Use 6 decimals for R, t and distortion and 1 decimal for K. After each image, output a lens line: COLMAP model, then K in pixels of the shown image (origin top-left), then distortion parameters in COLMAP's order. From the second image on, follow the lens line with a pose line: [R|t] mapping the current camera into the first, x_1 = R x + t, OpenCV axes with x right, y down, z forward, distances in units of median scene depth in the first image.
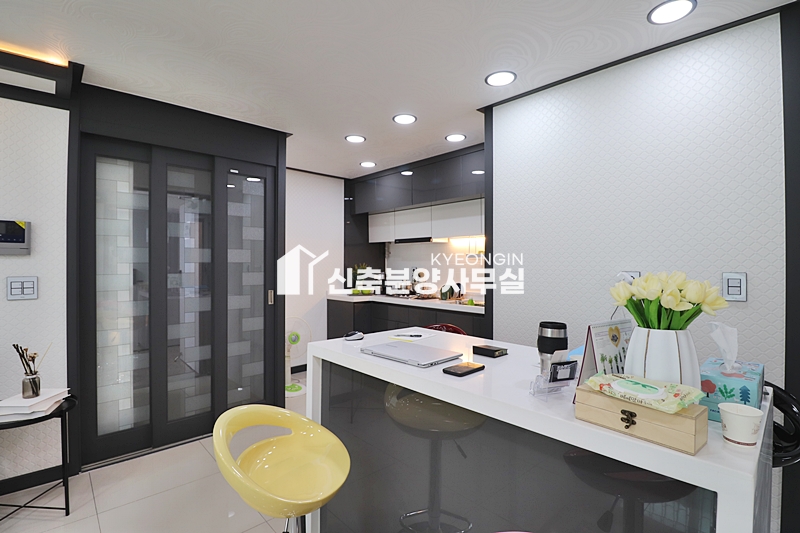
lens RADIAL K [[370.7, 0, 398.4], [0, 370.7, 271.2], [0, 0, 1]] dist [-0.003405, -0.003418]
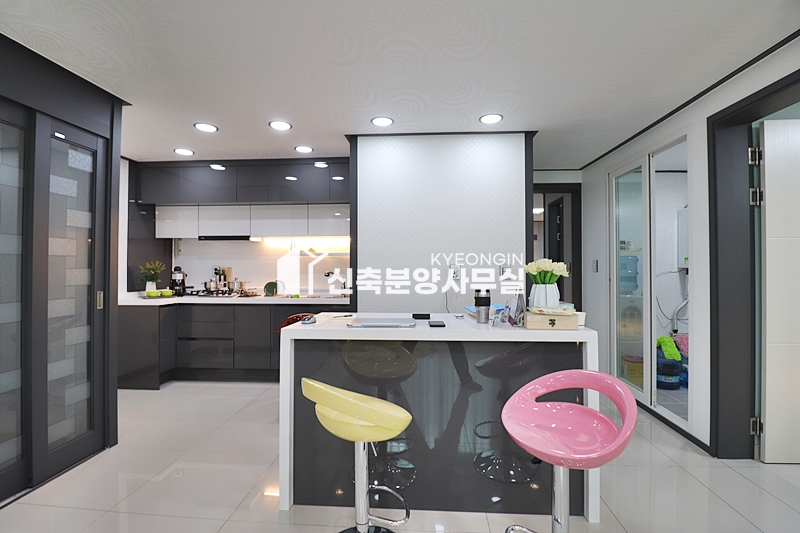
lens RADIAL K [[370.7, 0, 384.2], [0, 370.7, 267.2], [0, 0, 1]] dist [-0.003405, -0.003418]
pose [[0.751301, -0.001251, 0.659958, -0.406684], [0.015182, 0.999766, -0.015388, 0.021466], [-0.659785, 0.021580, 0.751145, -0.003917]]
